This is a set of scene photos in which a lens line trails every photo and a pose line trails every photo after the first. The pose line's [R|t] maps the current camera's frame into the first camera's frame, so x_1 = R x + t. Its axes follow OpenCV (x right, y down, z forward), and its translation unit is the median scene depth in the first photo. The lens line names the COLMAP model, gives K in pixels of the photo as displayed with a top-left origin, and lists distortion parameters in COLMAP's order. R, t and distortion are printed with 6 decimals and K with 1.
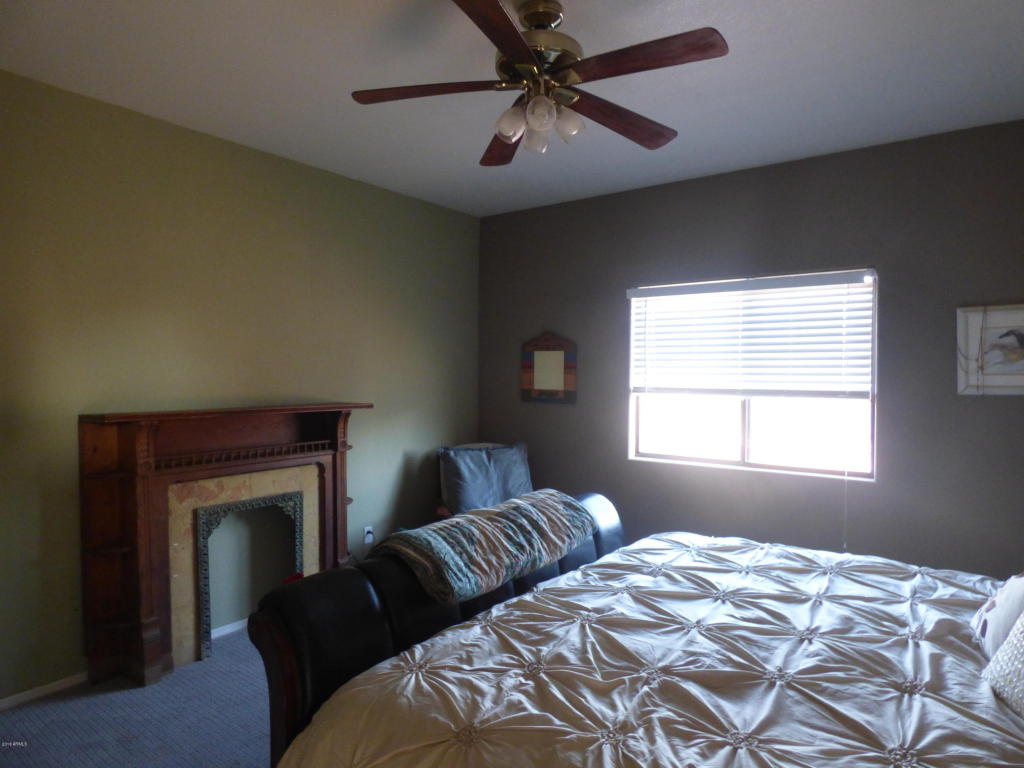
lens RADIAL K [[625.7, 0, 518.0], [0, 625.7, 384.8], [0, 0, 1]] dist [-0.018706, 0.009741]
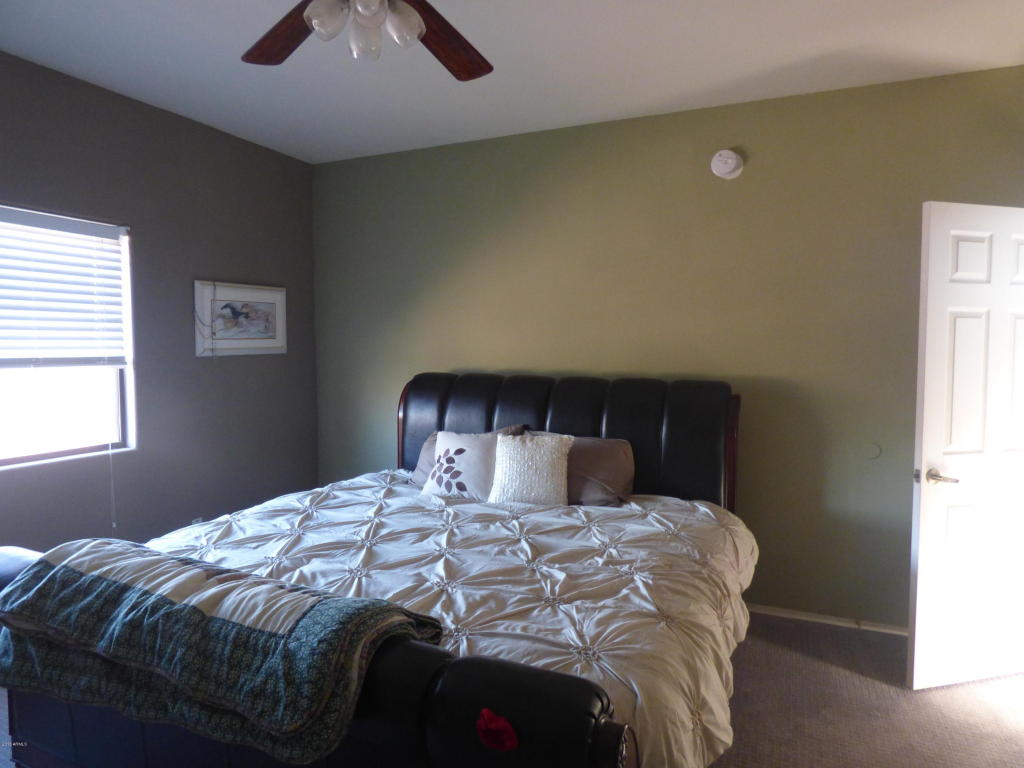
lens RADIAL K [[625.7, 0, 516.6], [0, 625.7, 380.5], [0, 0, 1]] dist [-0.018706, 0.009741]
pose [[-0.208324, -0.062271, 0.976076, -0.550348], [0.012300, 0.997725, 0.066277, -0.009340], [-0.977982, 0.025813, -0.207084, 0.685642]]
